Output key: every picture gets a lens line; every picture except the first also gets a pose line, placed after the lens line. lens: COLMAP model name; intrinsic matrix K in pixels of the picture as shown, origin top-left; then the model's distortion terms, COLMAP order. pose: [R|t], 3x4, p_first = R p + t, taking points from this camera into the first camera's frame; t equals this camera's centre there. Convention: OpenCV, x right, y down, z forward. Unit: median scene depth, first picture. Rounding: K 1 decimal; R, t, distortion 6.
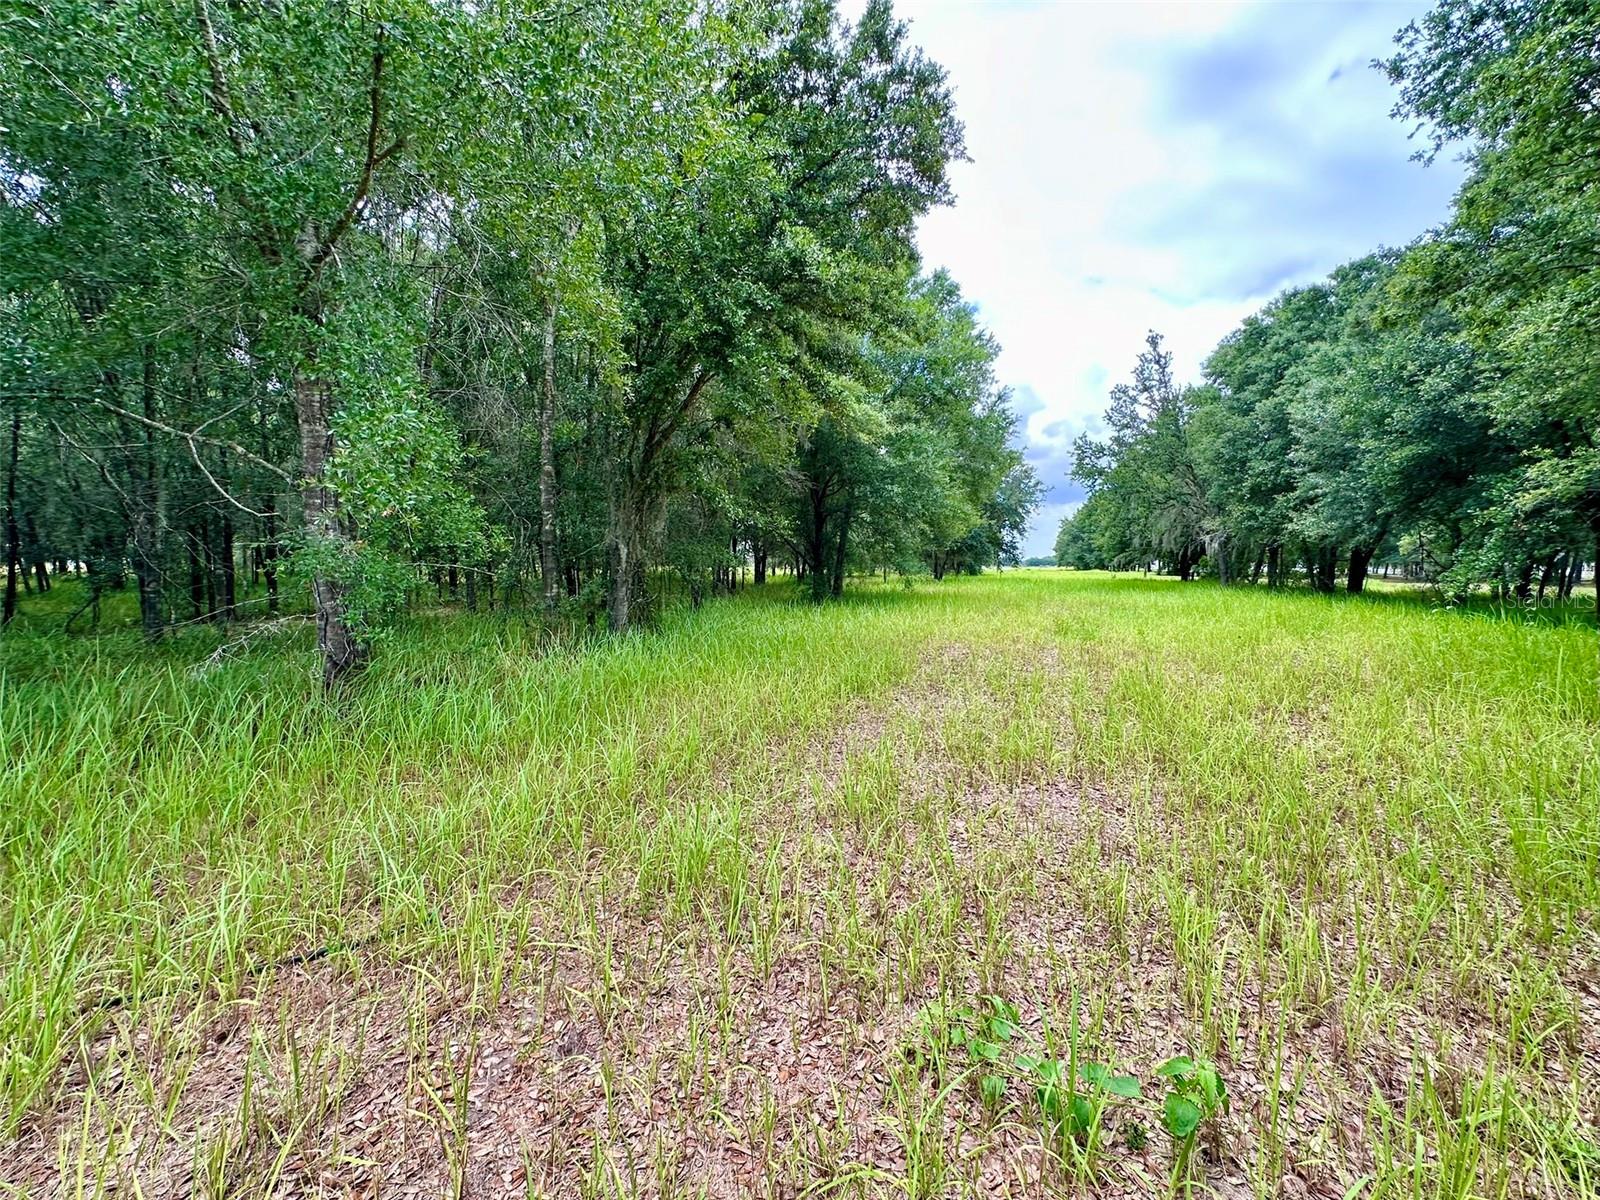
lens RADIAL K [[645.2, 0, 803.4], [0, 645.2, 597.7], [0, 0, 1]] dist [-0.000270, -0.000026]
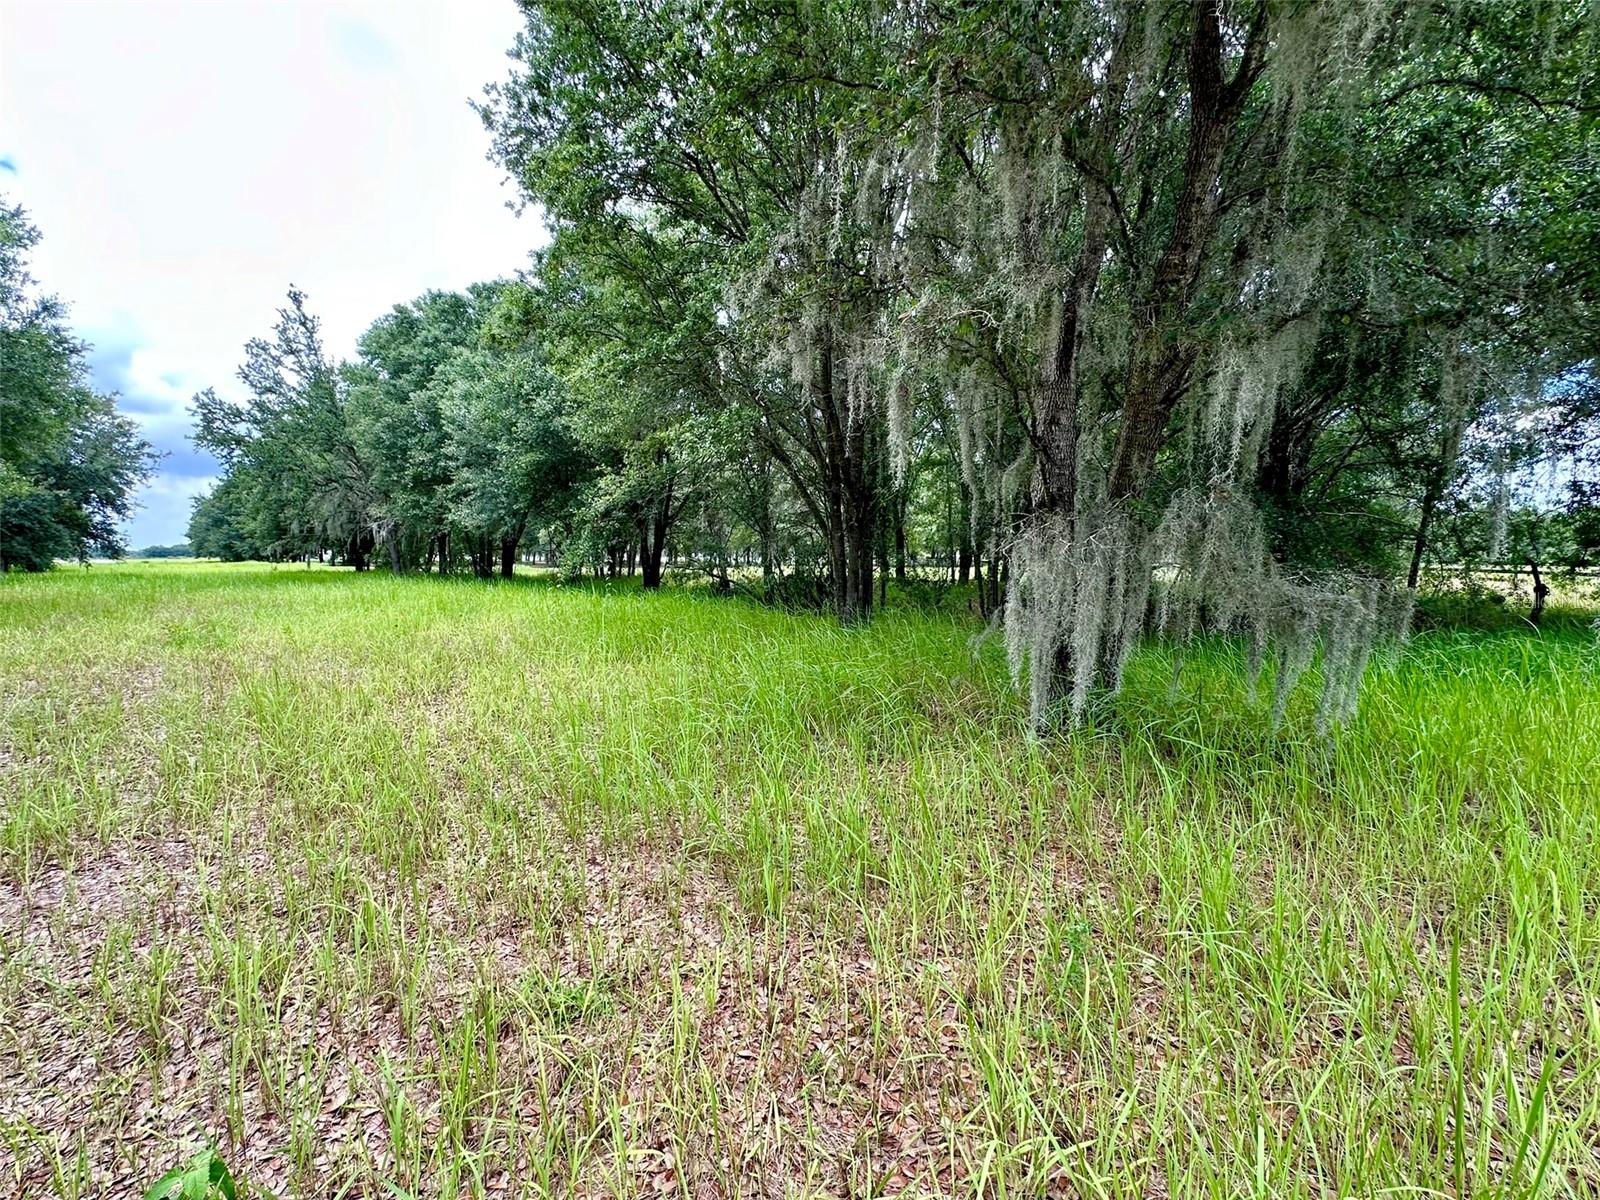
lens RADIAL K [[645.2, 0, 803.4], [0, 645.2, 597.7], [0, 0, 1]] dist [-0.000270, -0.000026]
pose [[0.493765, -0.060748, 0.867471, 0.110059], [0.052135, 0.997831, 0.040201, 0.009202], [-0.868031, 0.025376, 0.495861, -0.022995]]
